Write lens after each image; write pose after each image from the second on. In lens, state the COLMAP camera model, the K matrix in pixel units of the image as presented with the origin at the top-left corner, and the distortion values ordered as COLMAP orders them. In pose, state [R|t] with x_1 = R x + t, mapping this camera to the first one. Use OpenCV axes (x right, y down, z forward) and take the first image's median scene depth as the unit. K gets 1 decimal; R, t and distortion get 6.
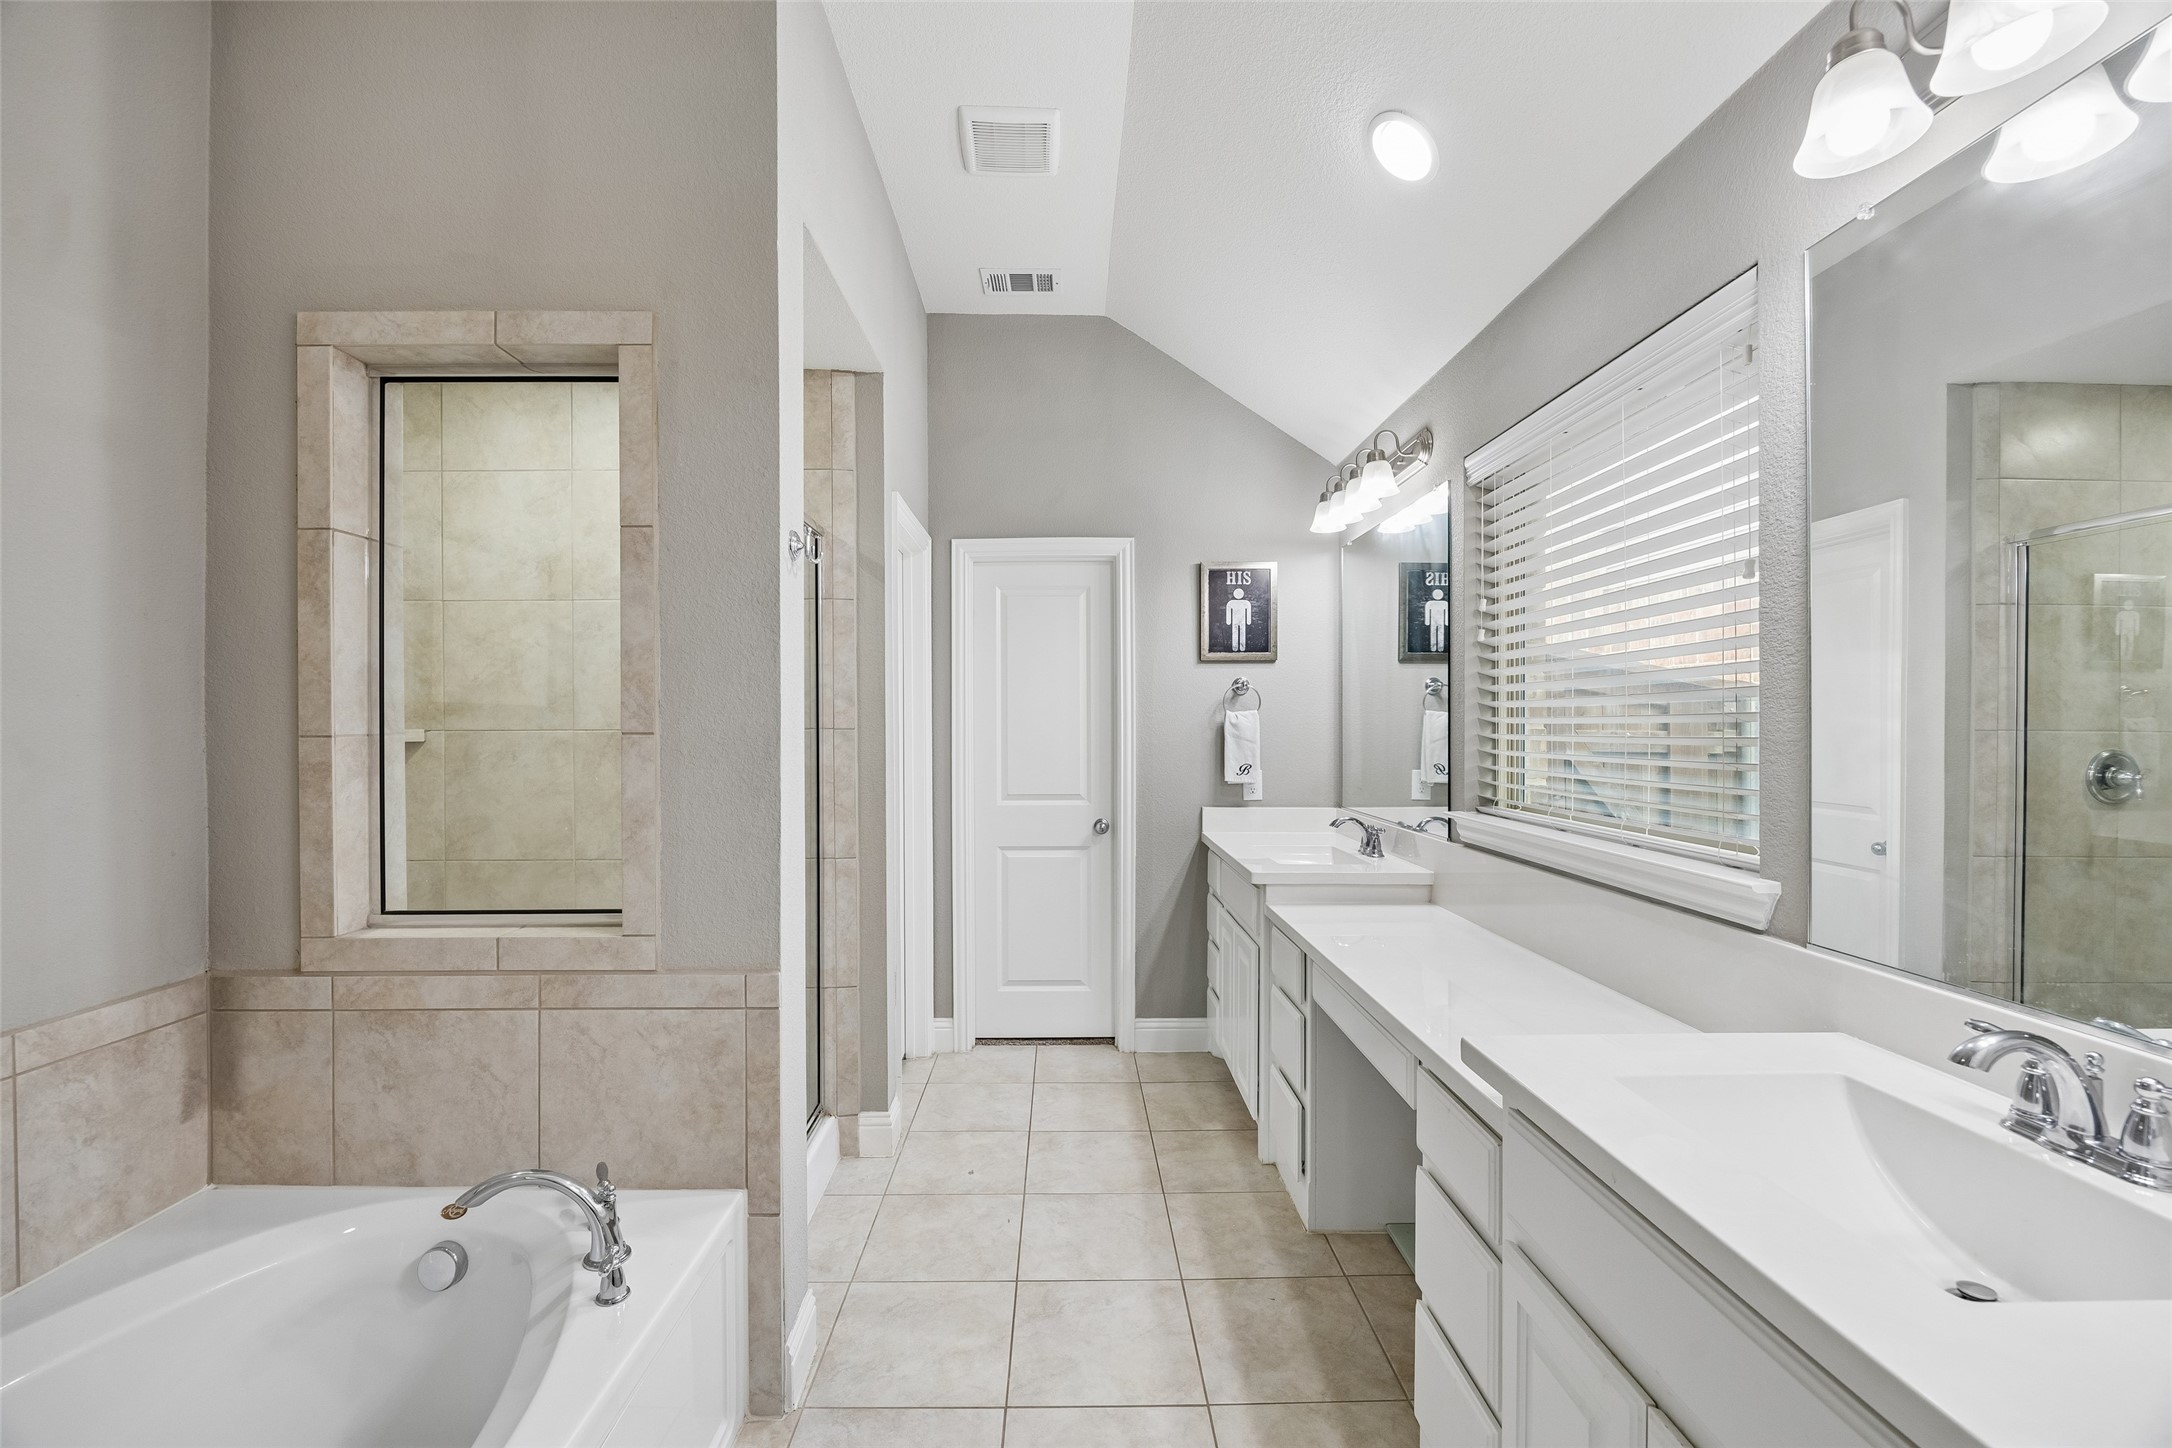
lens RADIAL K [[895.5, 0, 1086.0], [0, 895.5, 724.0], [0, 0, 1]] dist [-0.016474, 0.001039]
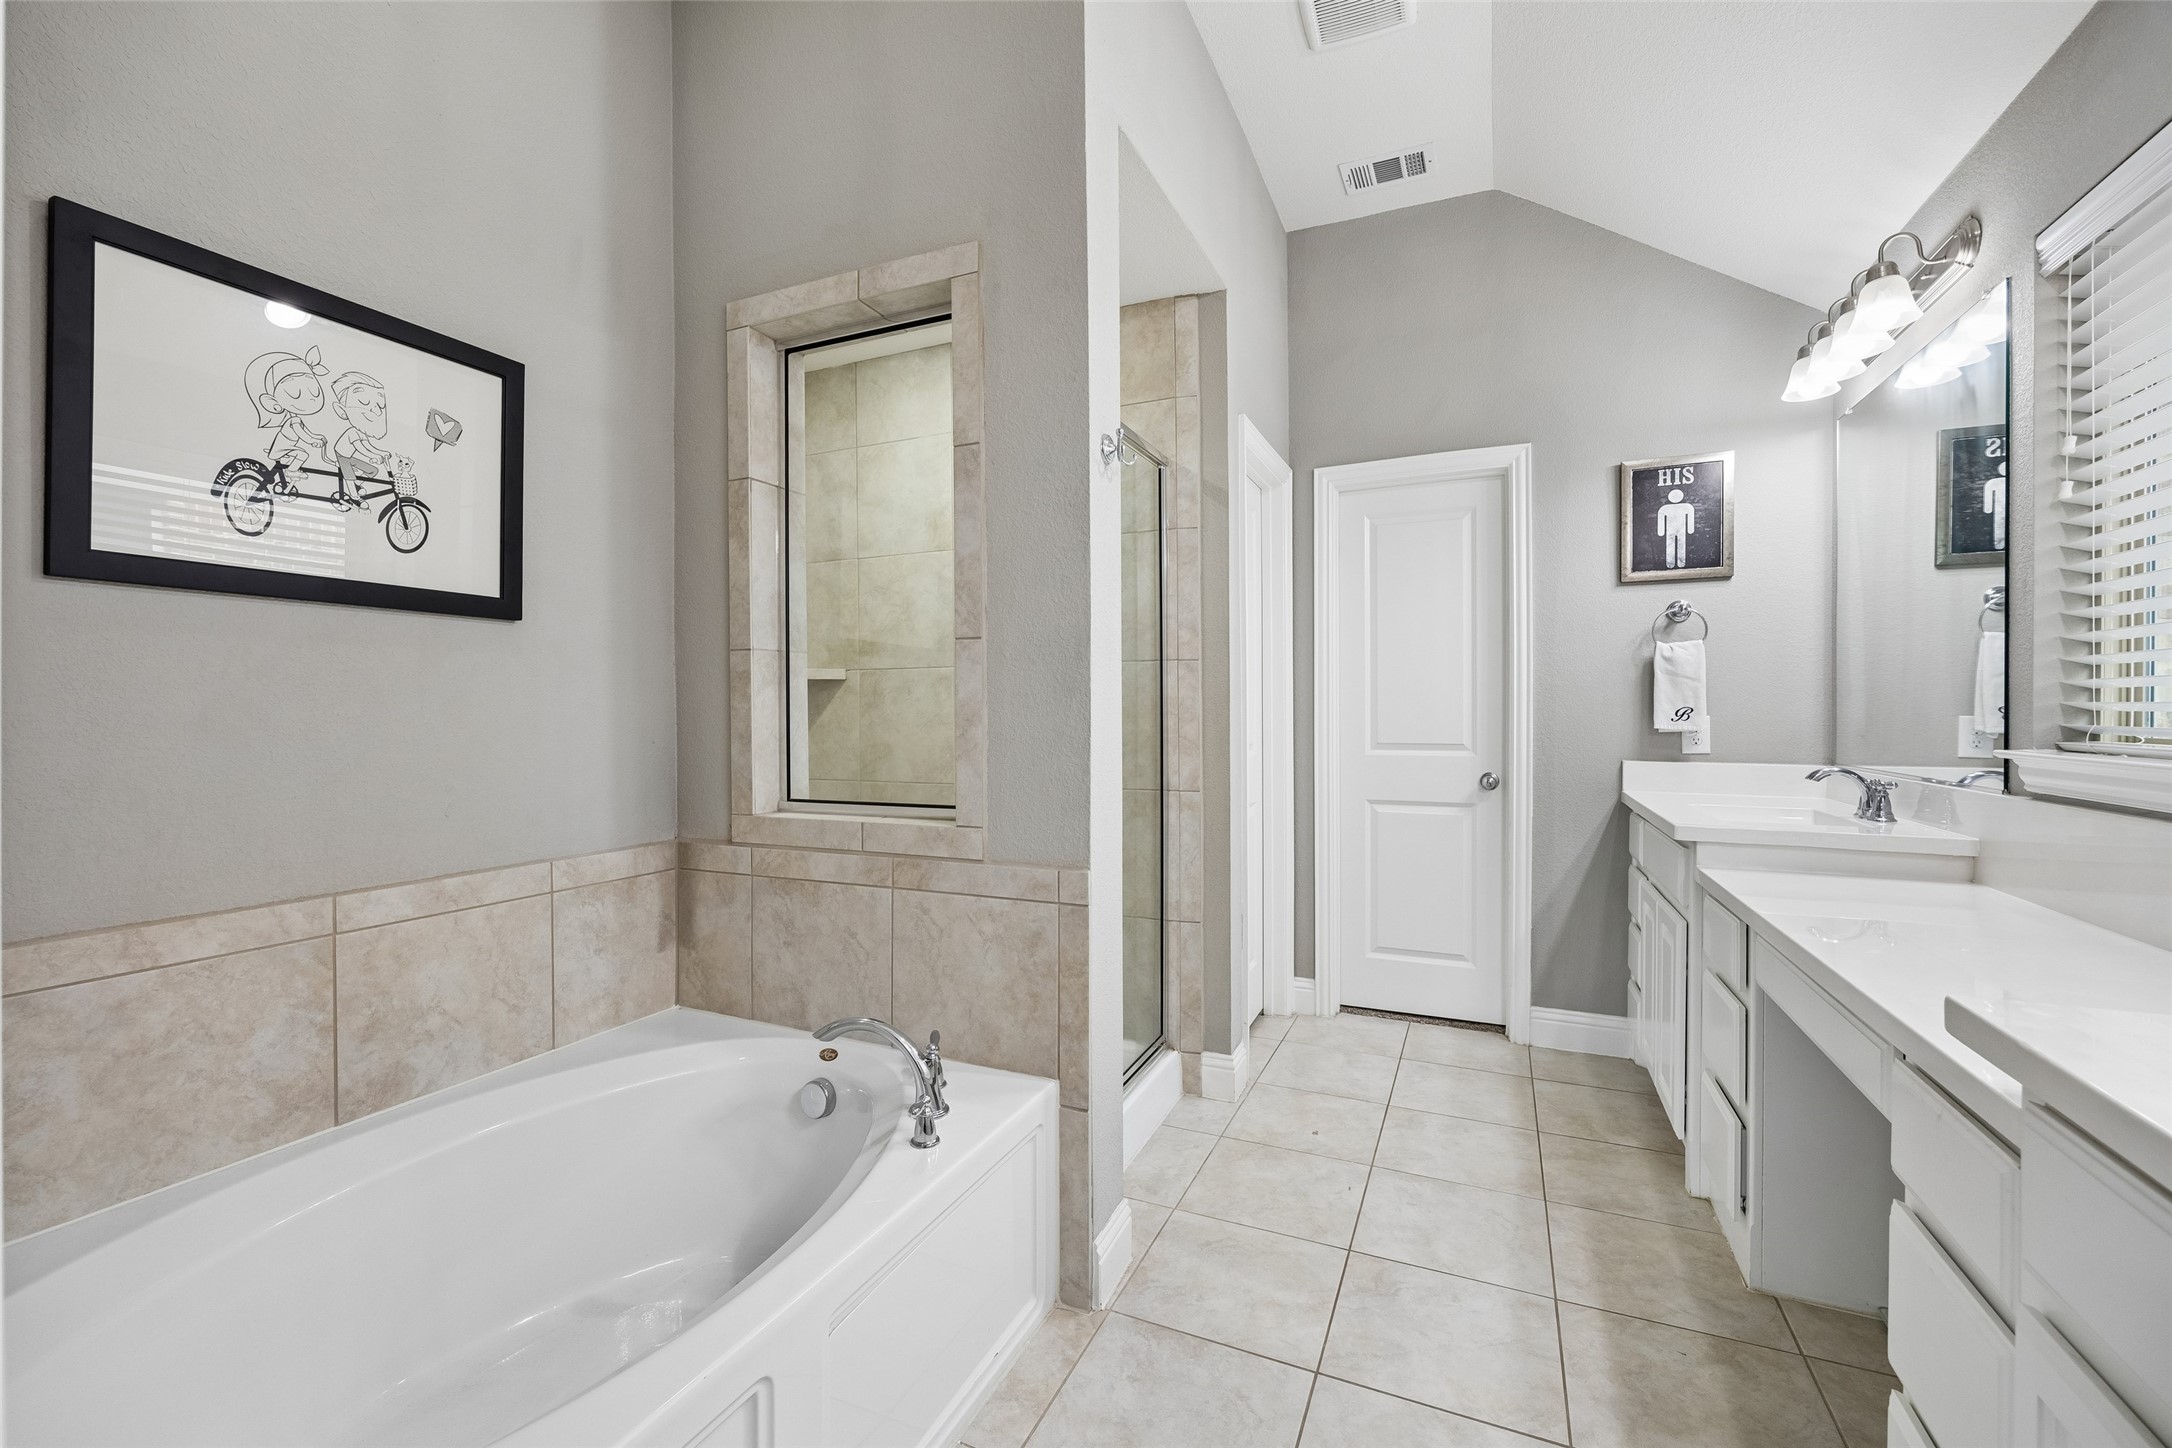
lens RADIAL K [[910.2, 0, 1086.0], [0, 910.2, 724.0], [0, 0, 1]] dist [-0.009599, 0.001359]
pose [[0.900707, 0.001084, -0.434425, 0.083790], [0.003084, 0.999956, 0.008890, 0.088043], [0.434416, -0.009347, 0.900664, 0.064927]]
